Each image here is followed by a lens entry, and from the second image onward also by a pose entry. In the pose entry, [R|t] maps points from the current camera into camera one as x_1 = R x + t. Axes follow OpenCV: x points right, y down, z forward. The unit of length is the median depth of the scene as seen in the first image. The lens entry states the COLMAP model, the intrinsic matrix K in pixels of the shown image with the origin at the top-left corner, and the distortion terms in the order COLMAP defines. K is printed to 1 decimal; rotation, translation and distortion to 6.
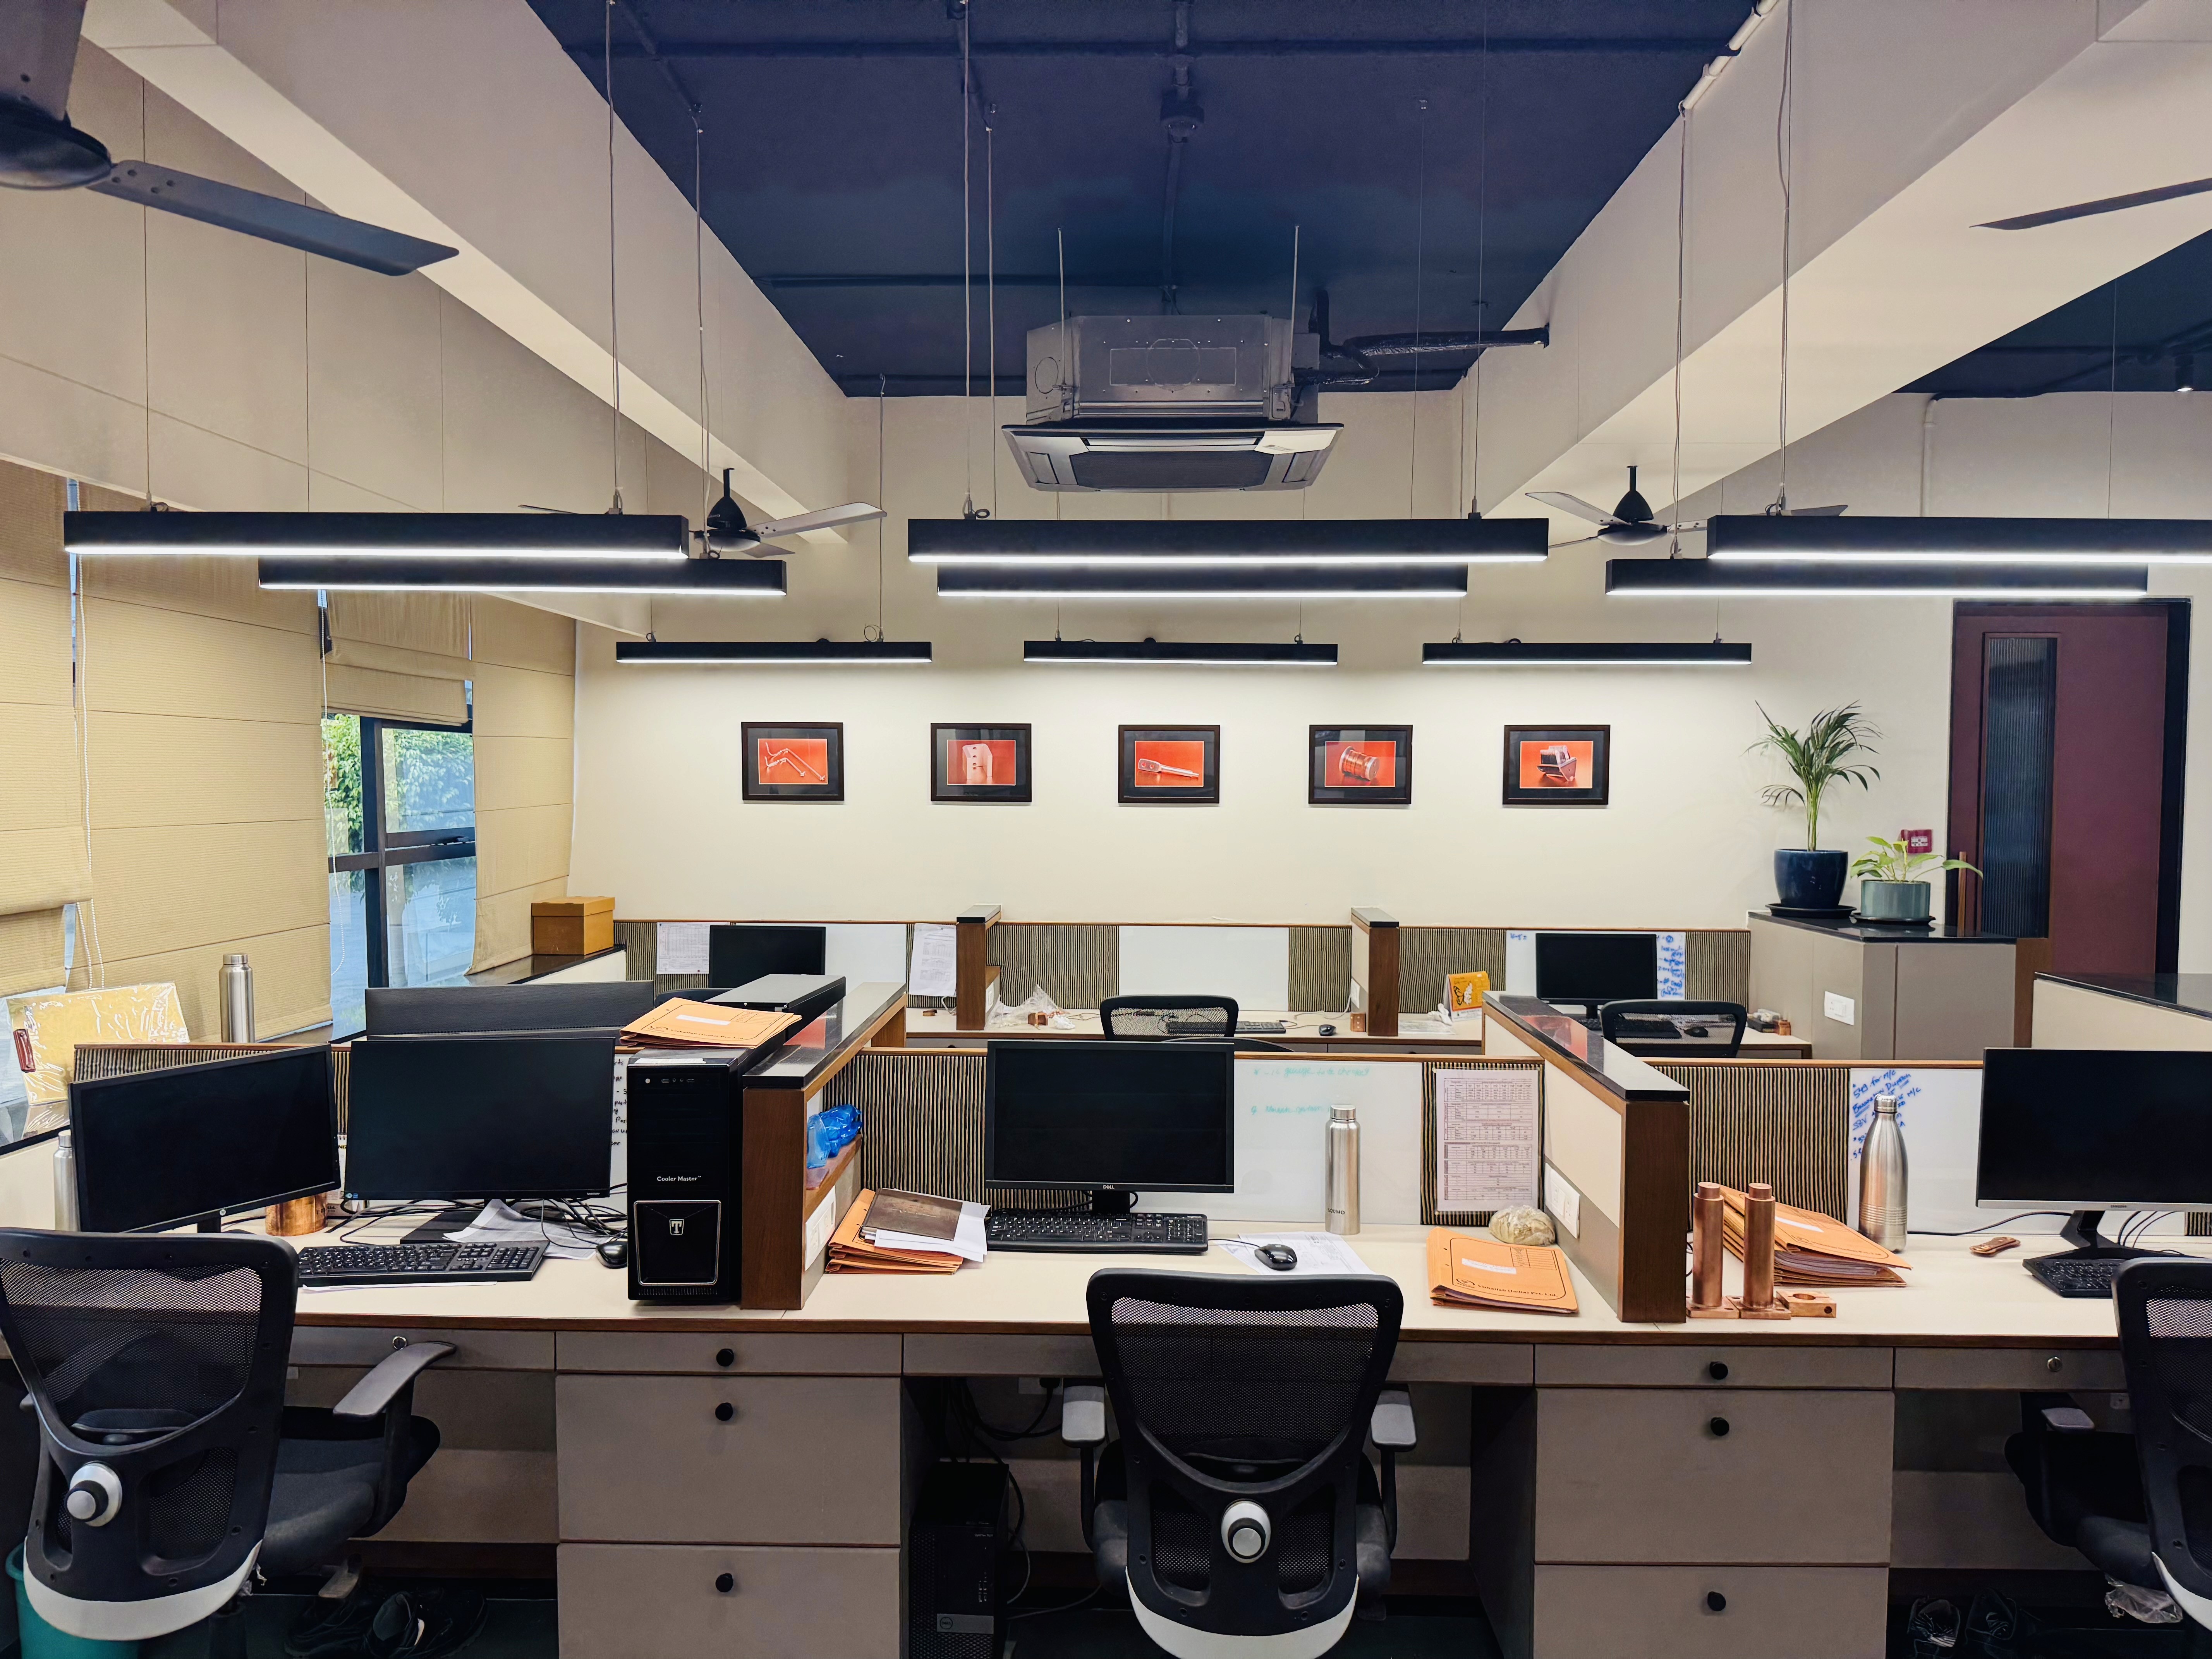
lens RADIAL K [[1545.9, 0, 1106.0], [0, 1545.9, 829.5], [0, 0, 1]] dist [0.127666, -0.219794]
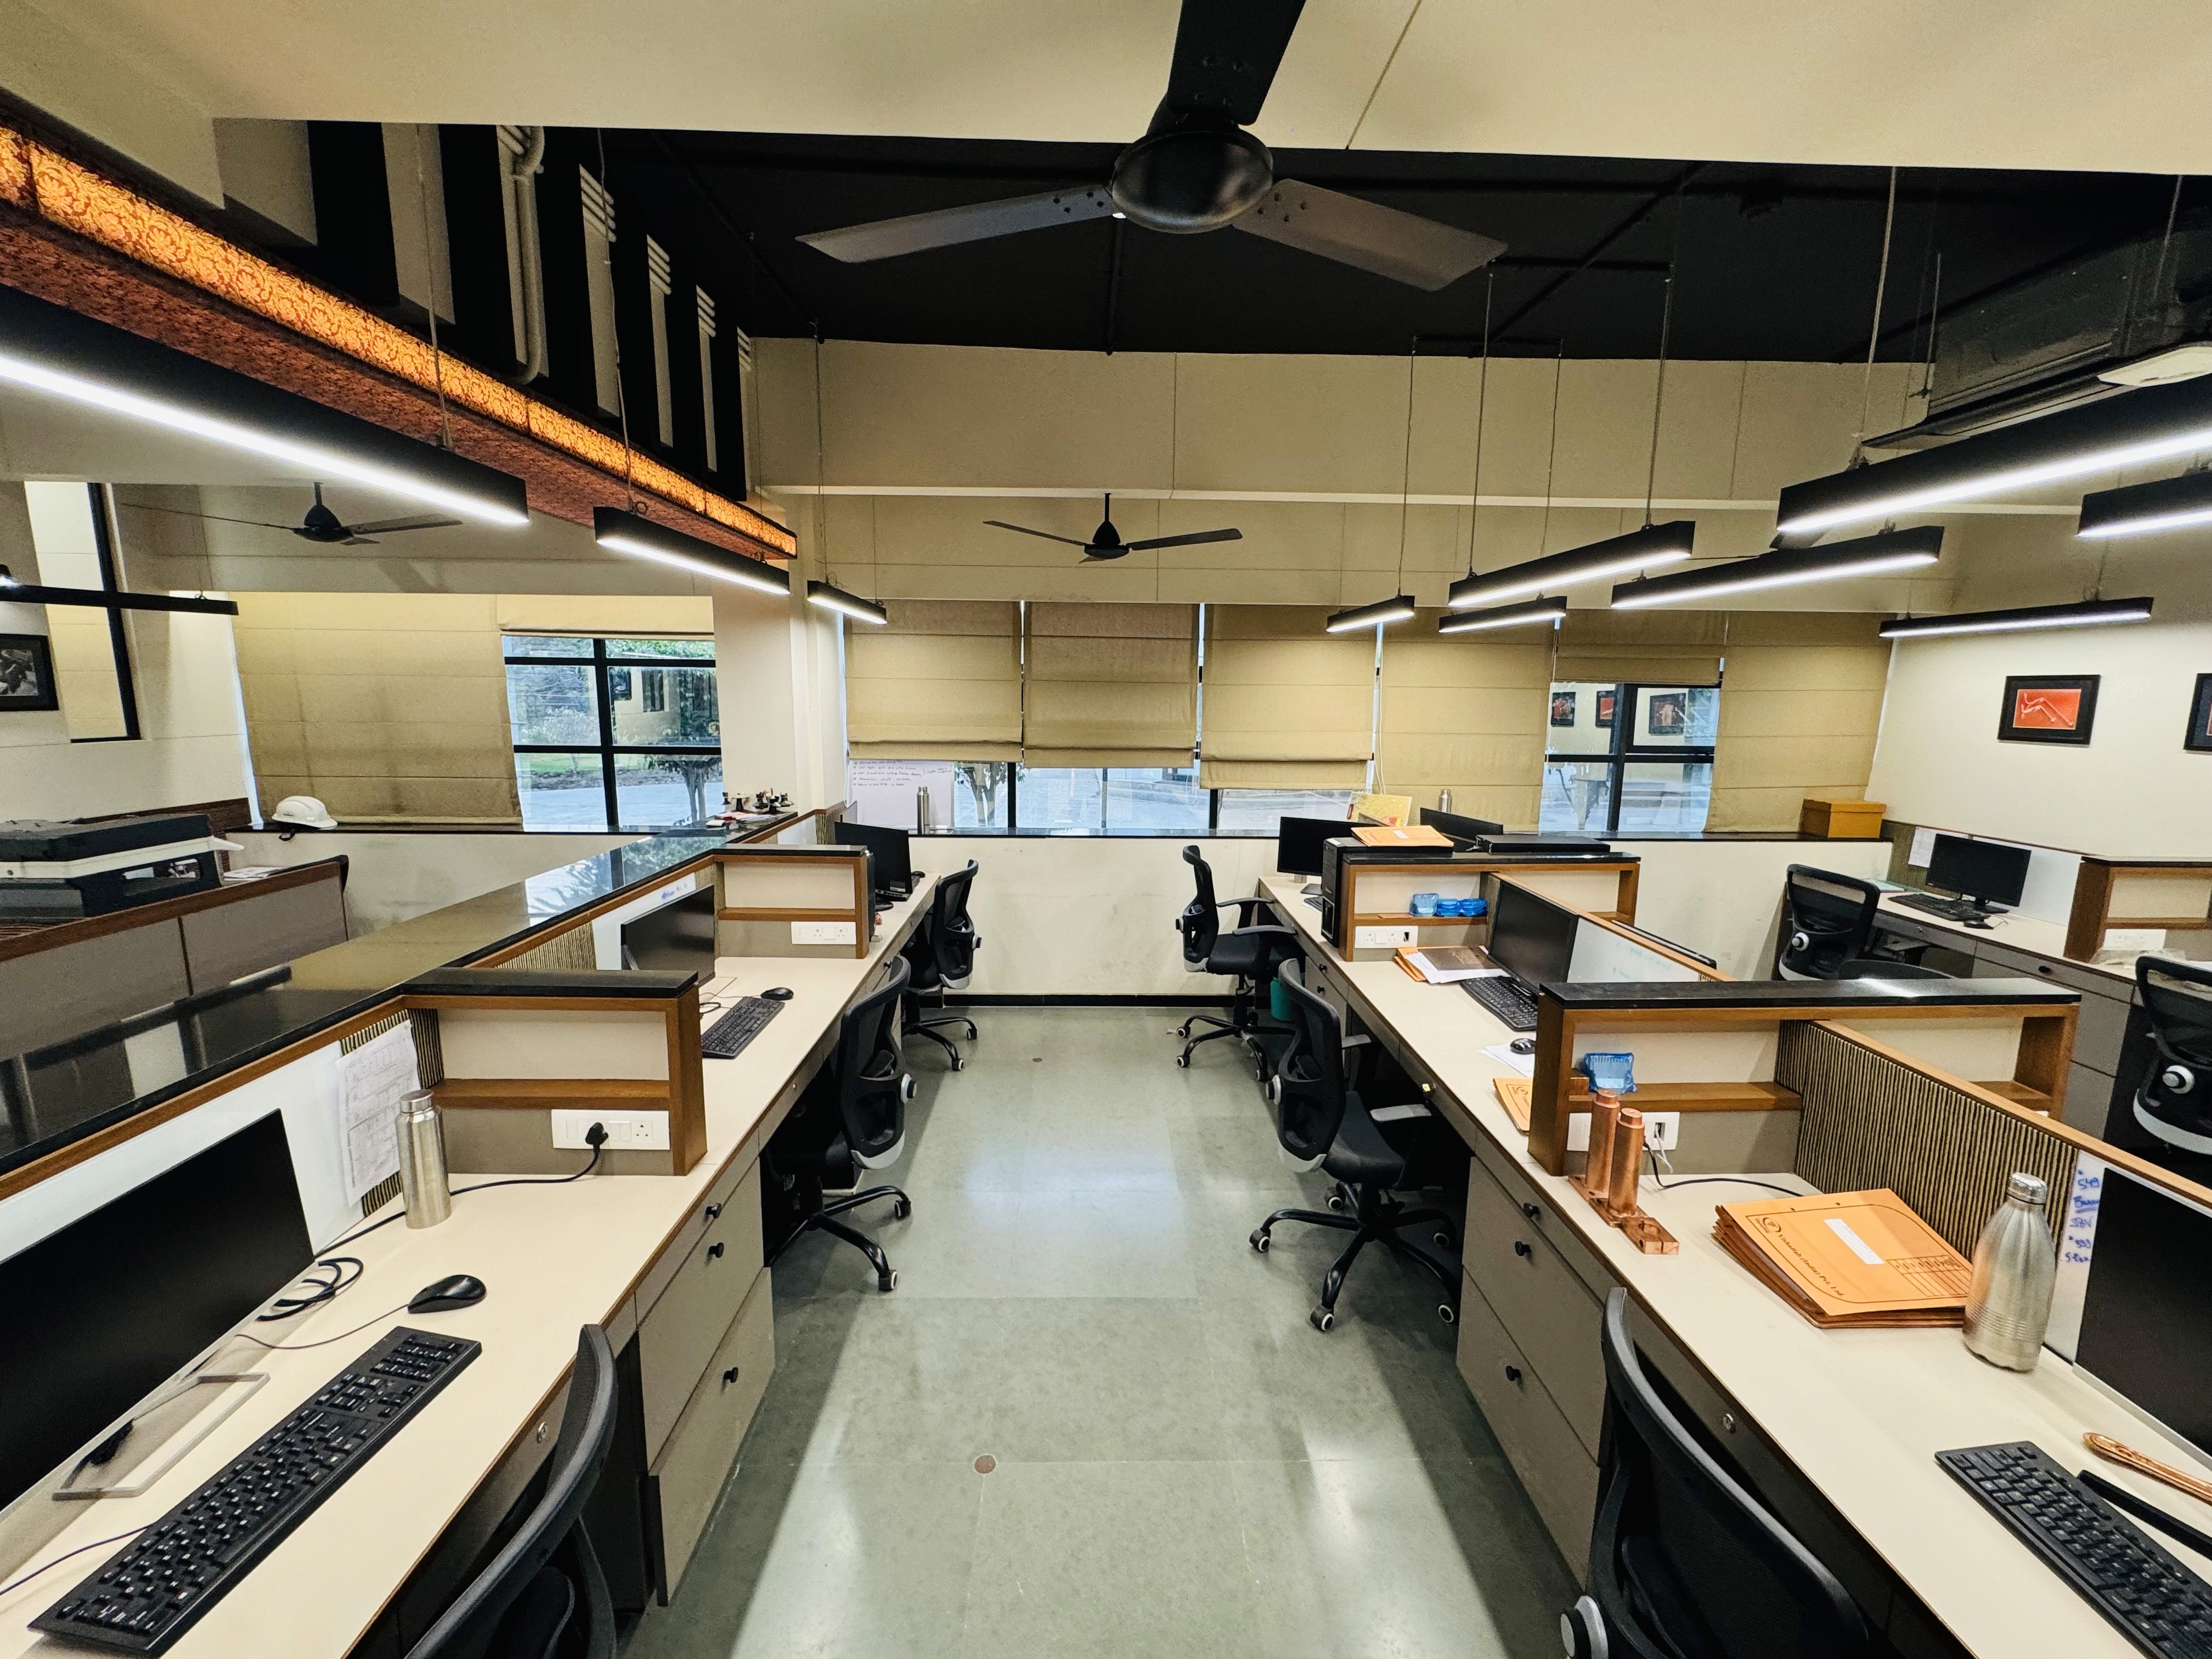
lens RADIAL K [[882.2, 0, 1108.3], [0, 882.2, 825.0], [0, 0, 1]] dist [-0.000315, 0.000330]
pose [[0.052069, 0.151627, -0.987065, 0.439350], [-0.045063, 0.987756, 0.149356, -0.024997], [0.997626, 0.036704, 0.058264, 0.254933]]
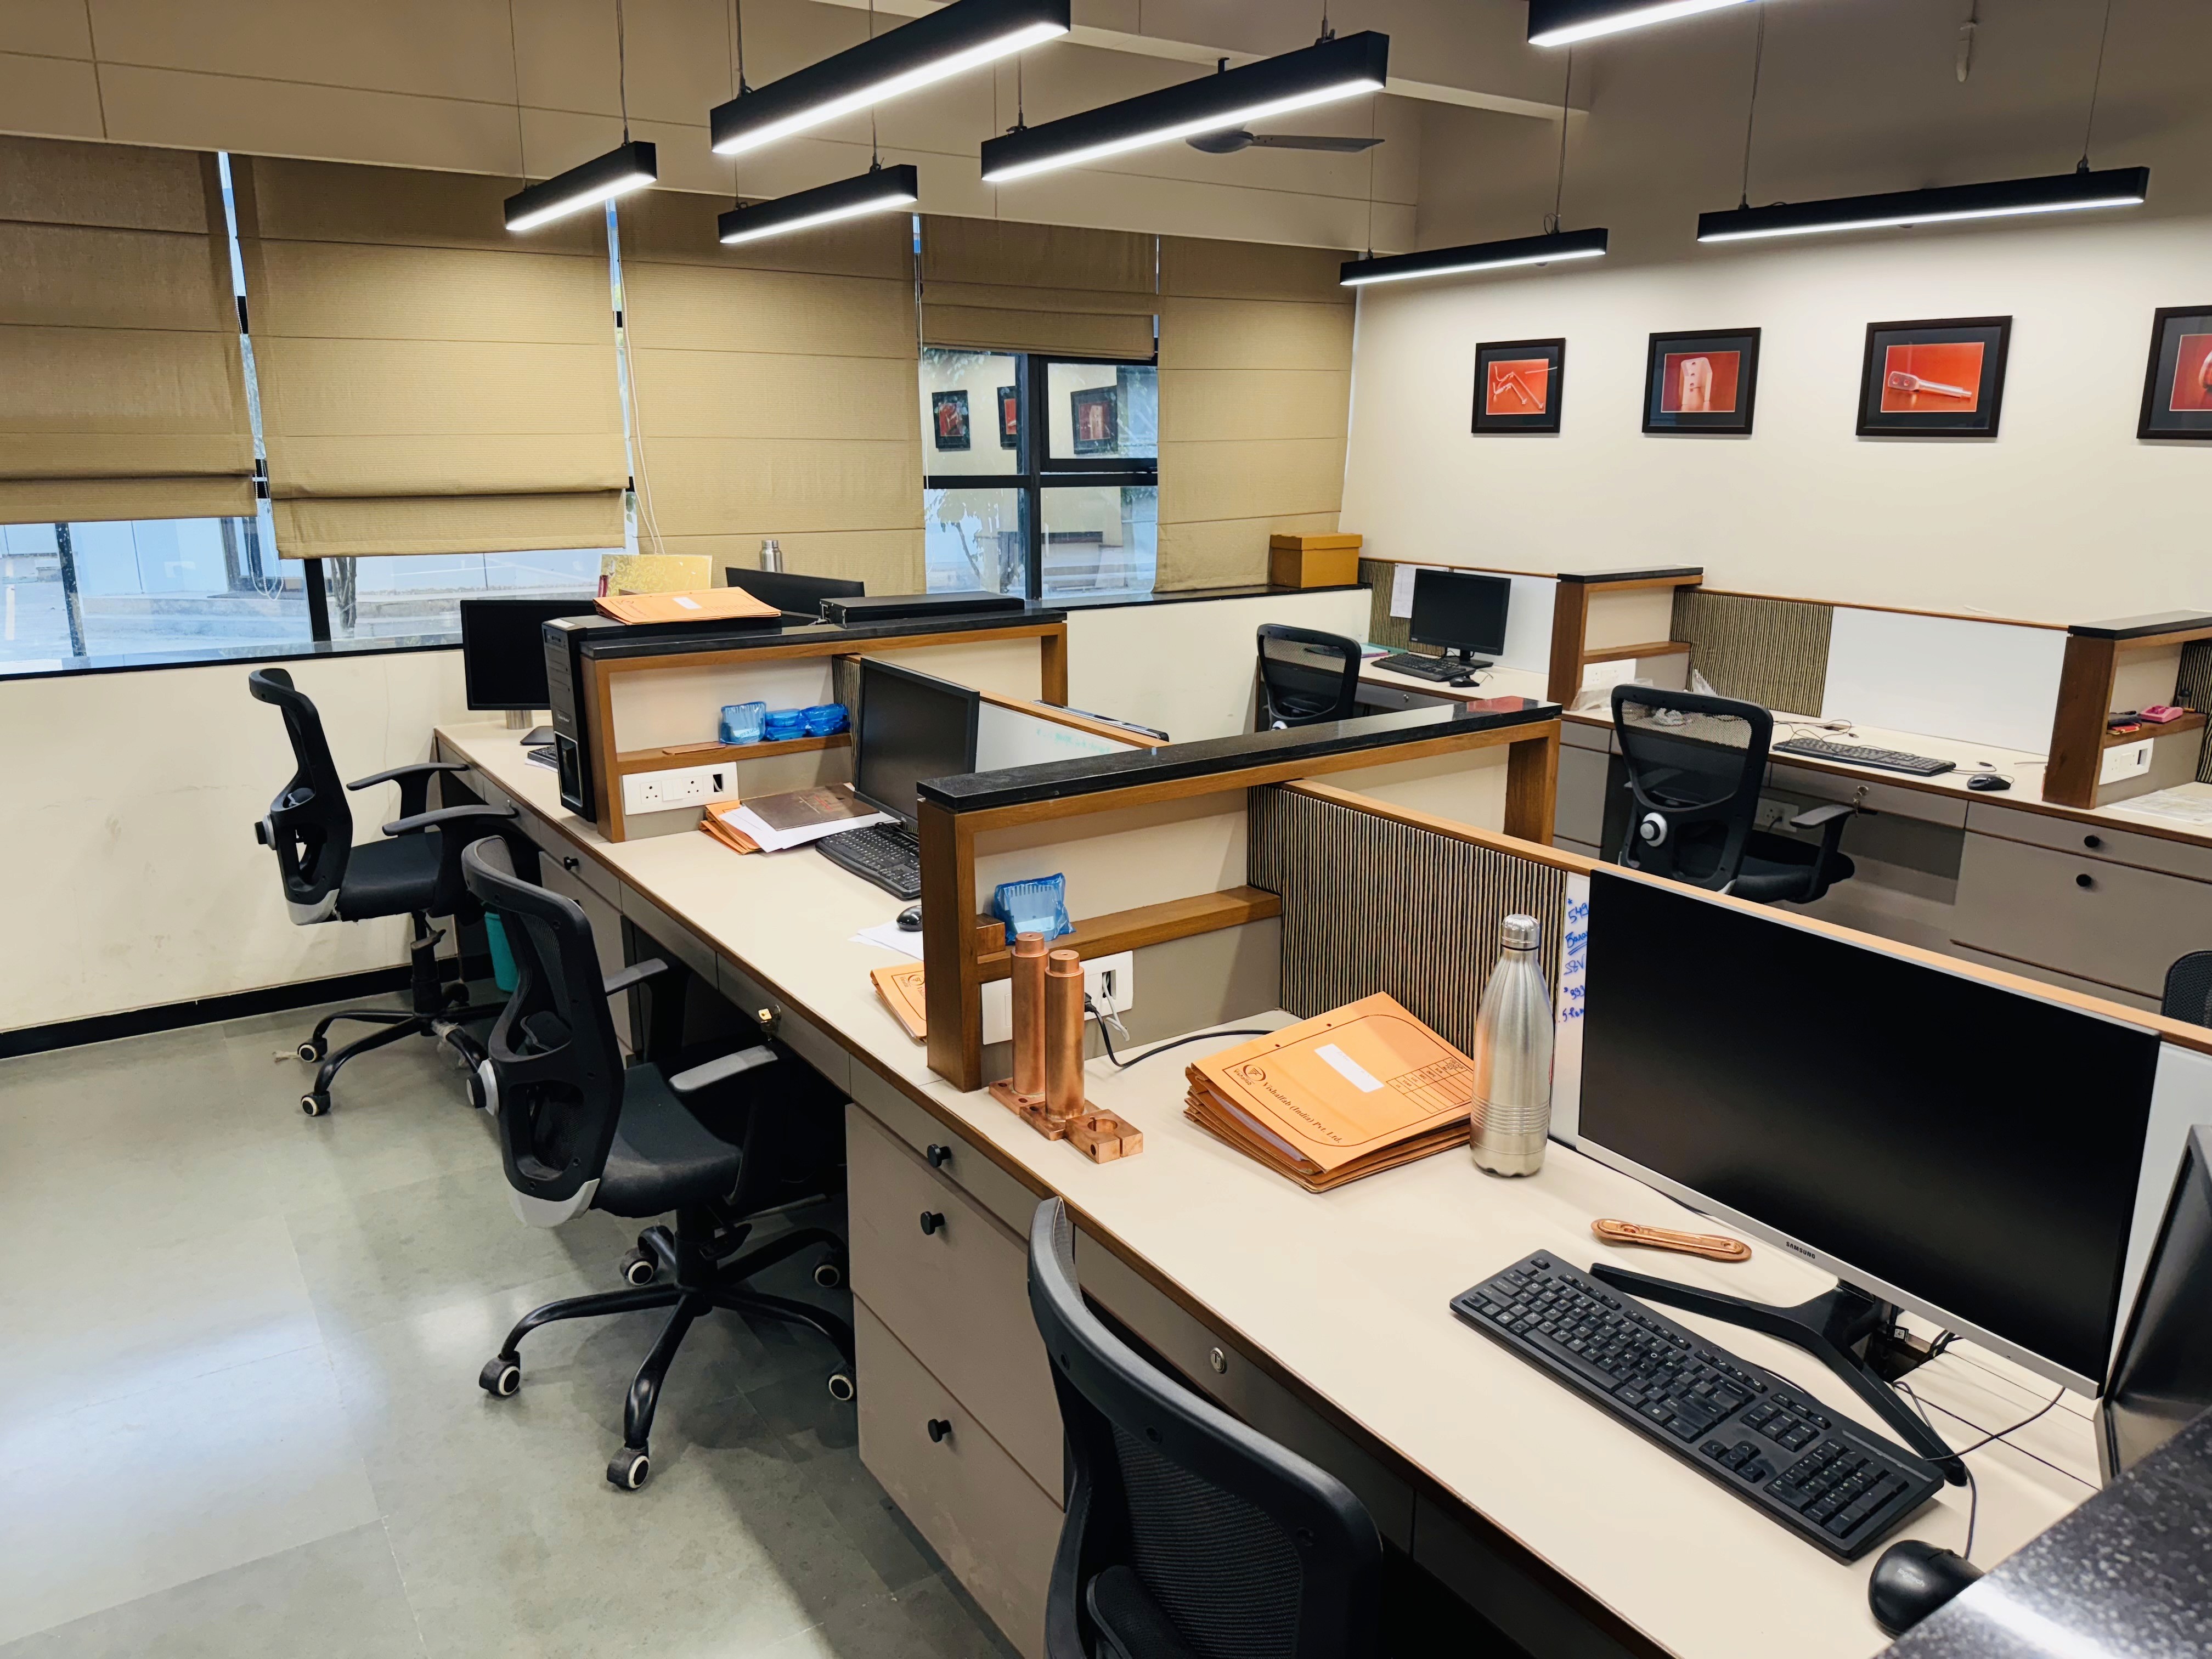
lens RADIAL K [[1545.9, 0, 1106.0], [0, 1545.9, 829.5], [0, 0, 1]] dist [0.127666, -0.219794]
pose [[0.574683, 0.202678, -0.792881, 0.428005], [-0.030021, 0.973416, 0.227068, 0.005543], [0.817825, -0.106689, 0.565491, 0.276651]]
